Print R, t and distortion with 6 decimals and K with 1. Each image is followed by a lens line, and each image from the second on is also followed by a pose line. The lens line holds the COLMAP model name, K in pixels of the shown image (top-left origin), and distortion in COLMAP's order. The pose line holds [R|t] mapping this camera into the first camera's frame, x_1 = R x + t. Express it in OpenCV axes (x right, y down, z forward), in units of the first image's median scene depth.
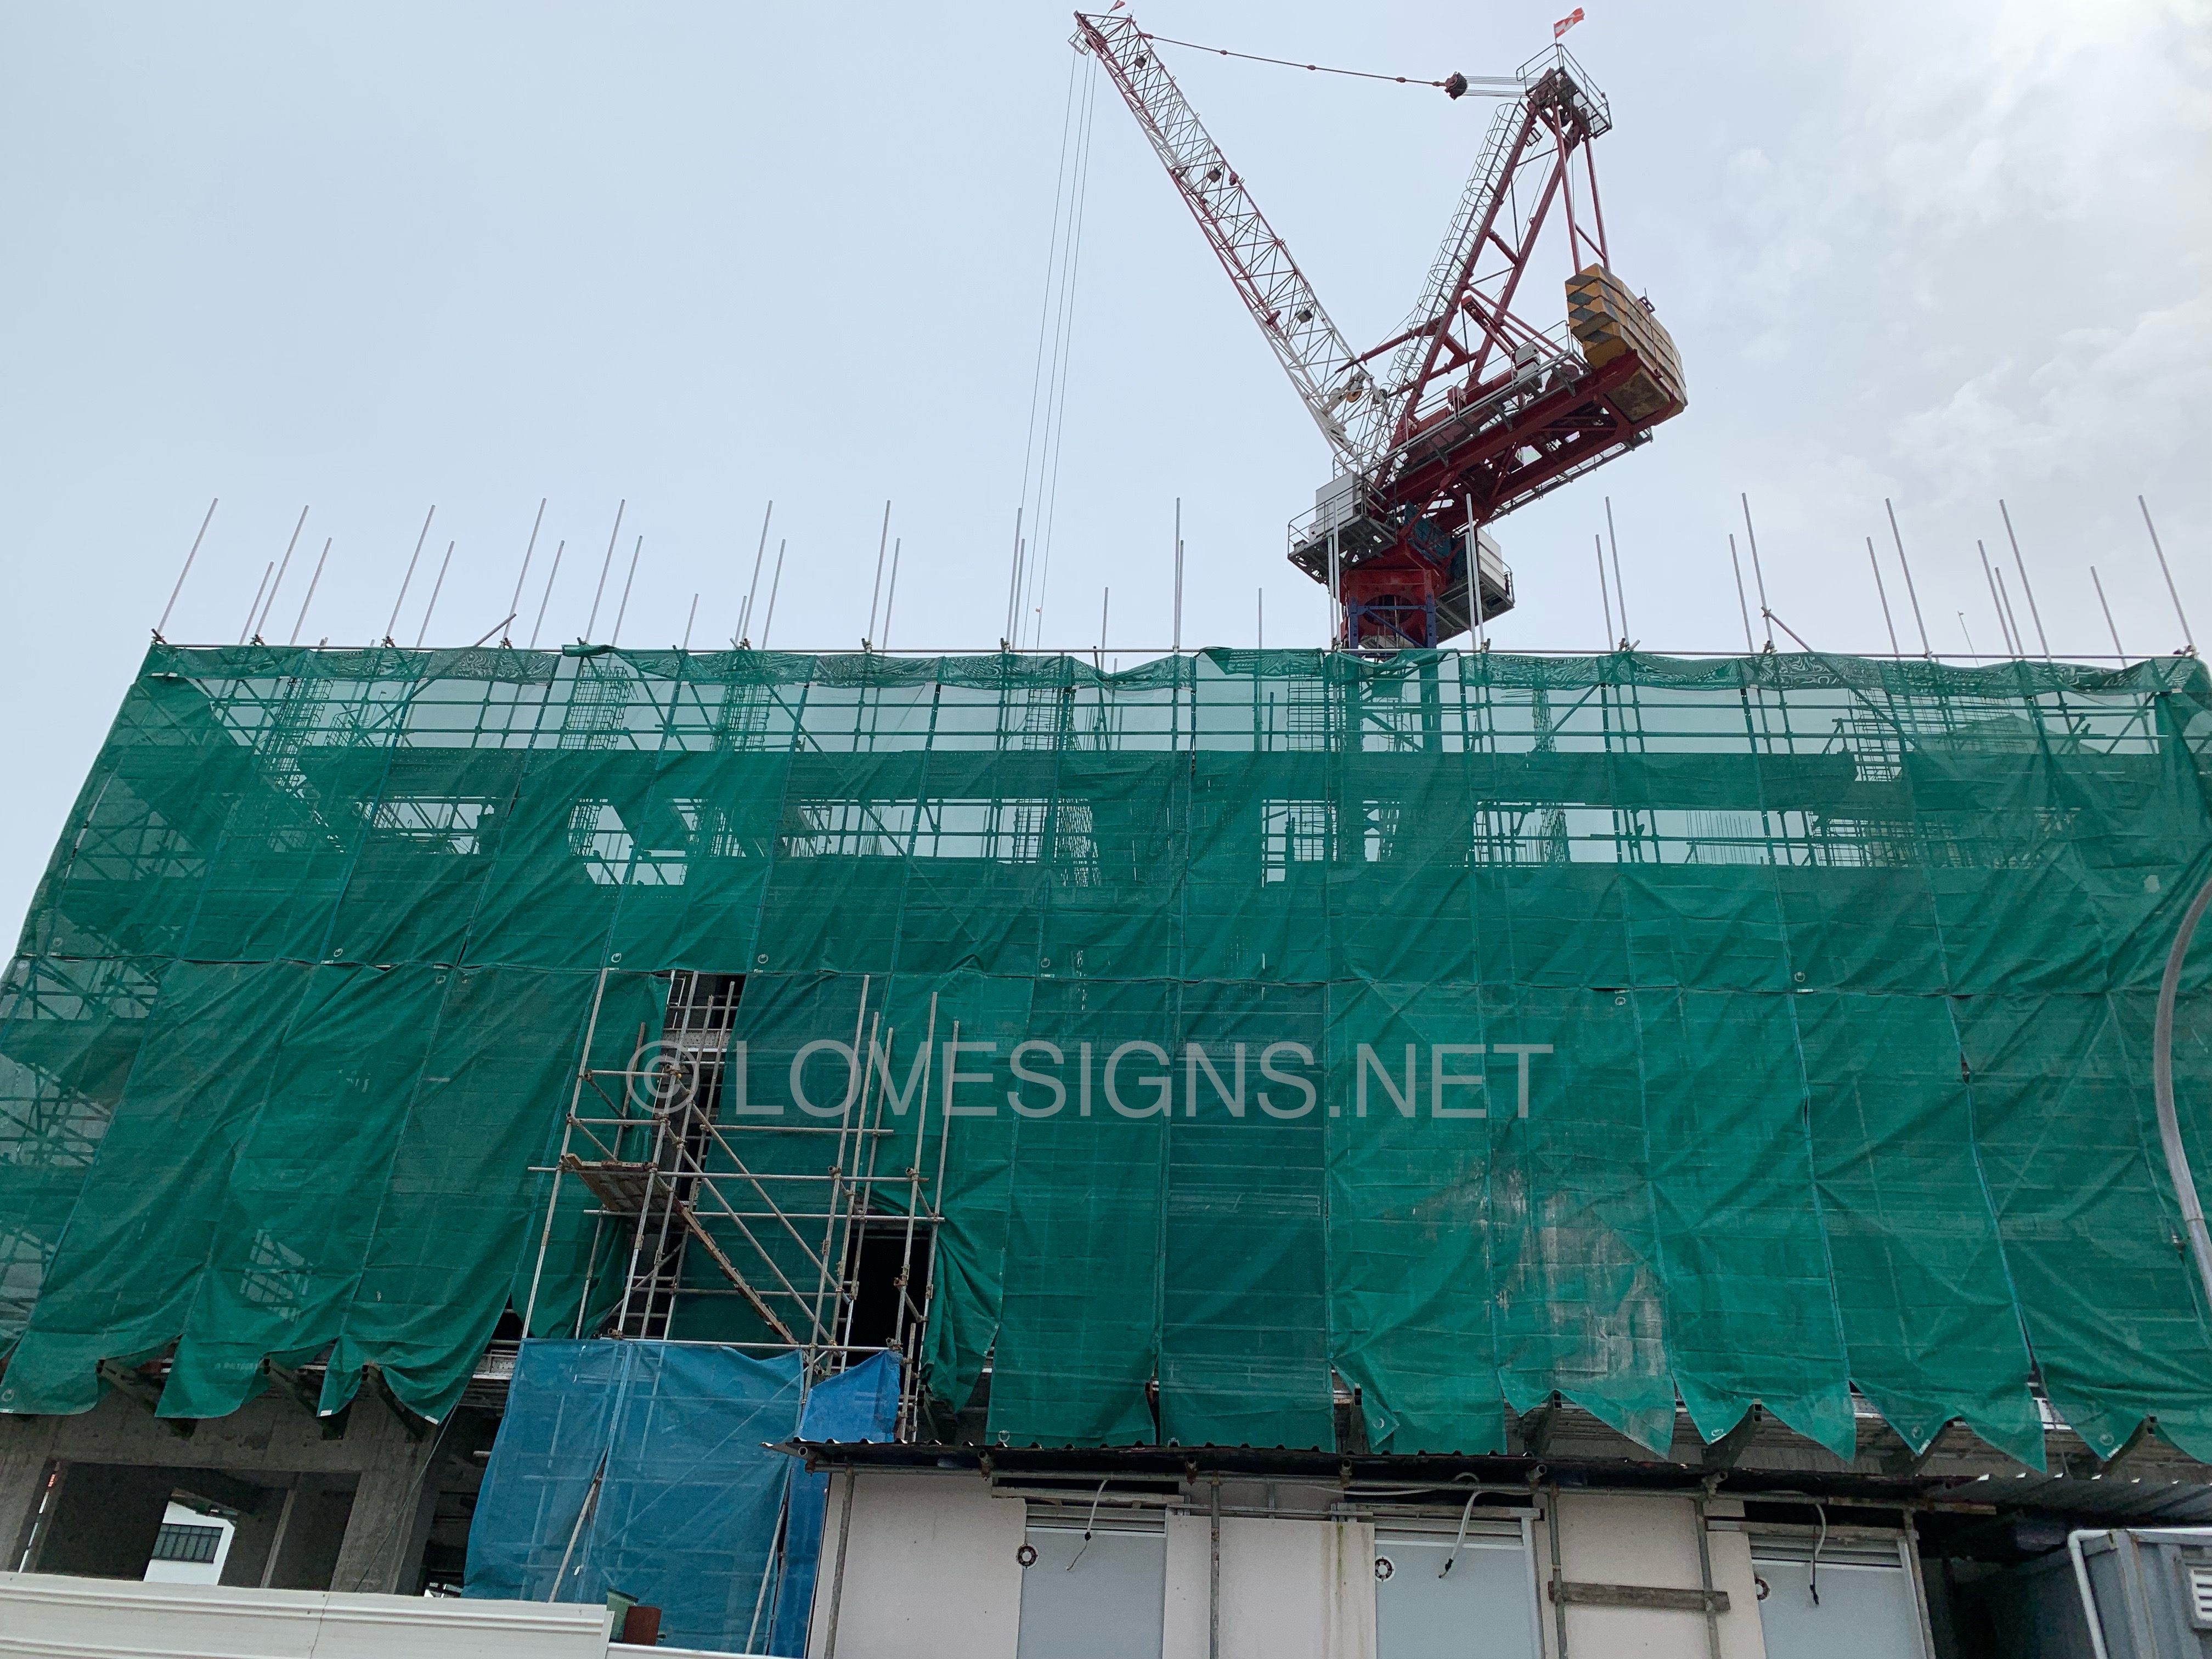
lens RADIAL K [[1663.7, 0, 1118.9], [0, 1663.7, 846.8], [0, 0, 1]] dist [0.046470, -0.051822]
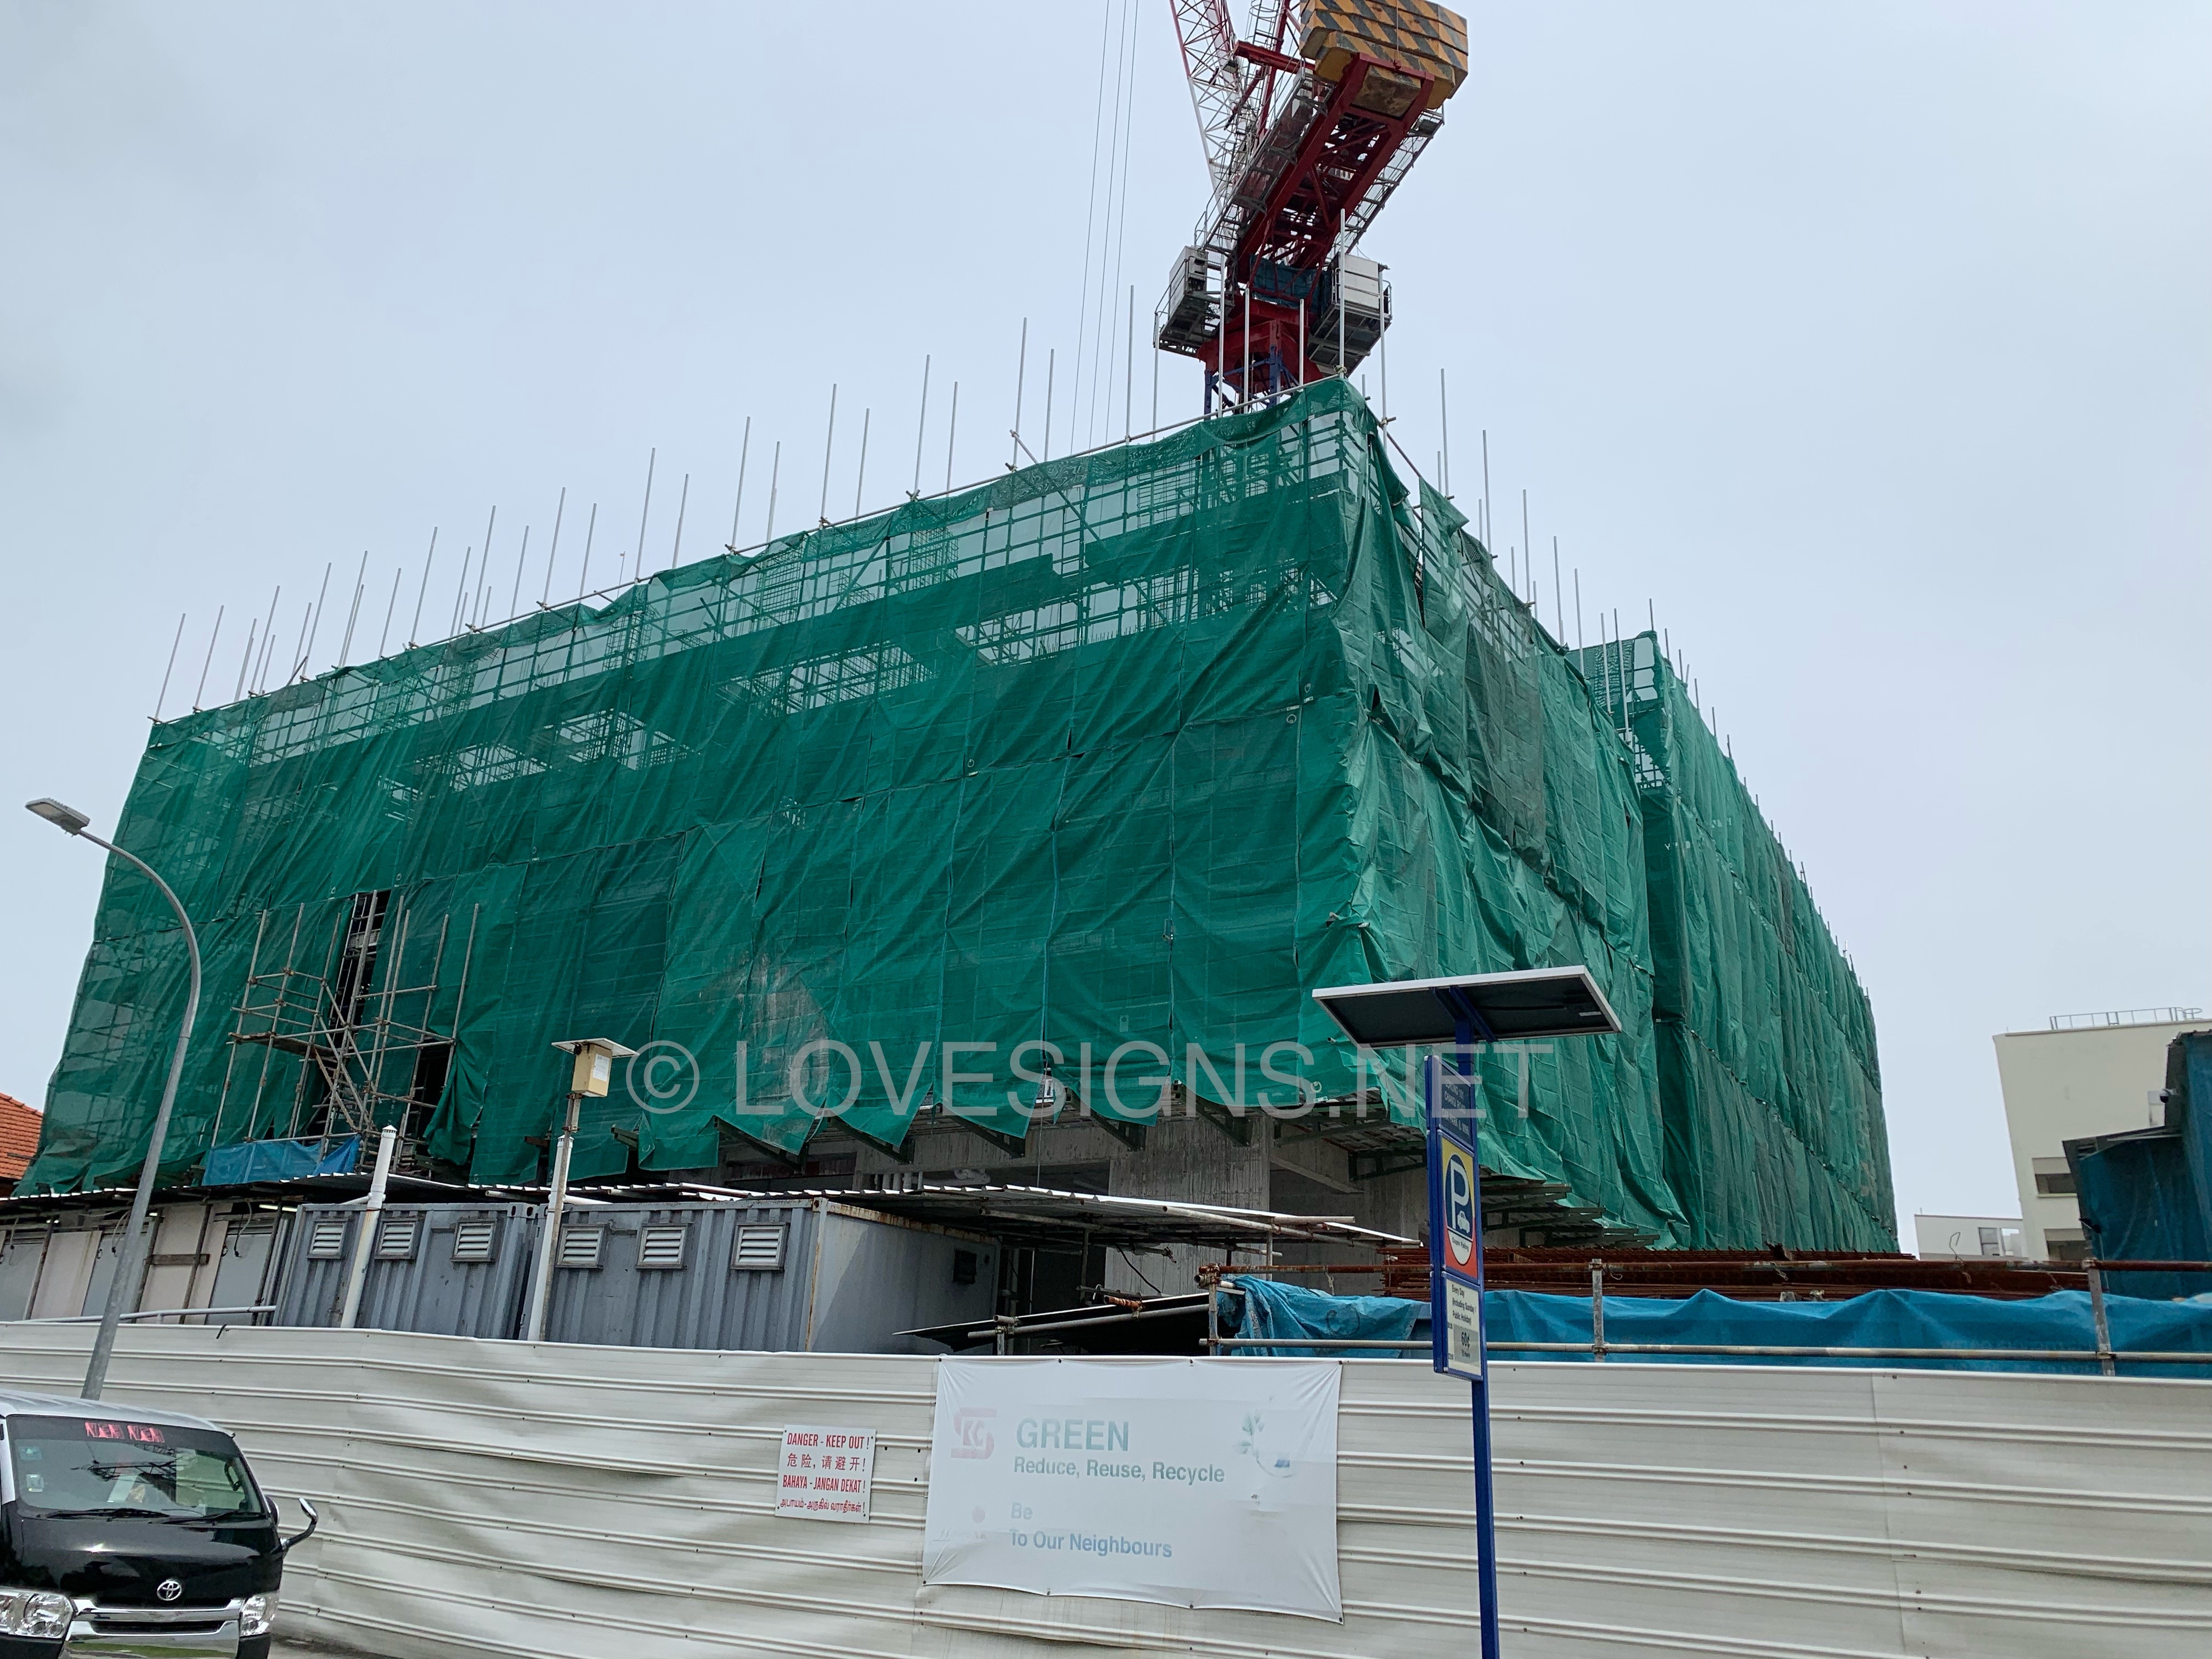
lens RADIAL K [[1663.7, 0, 1094.0], [0, 1663.7, 804.9], [0, 0, 1]] dist [0.046470, -0.051822]
pose [[0.884408, -0.176597, -0.432013, 1.008611], [0.240583, 0.965692, 0.097765, 0.009569], [0.399927, -0.190399, 0.896553, -0.069578]]
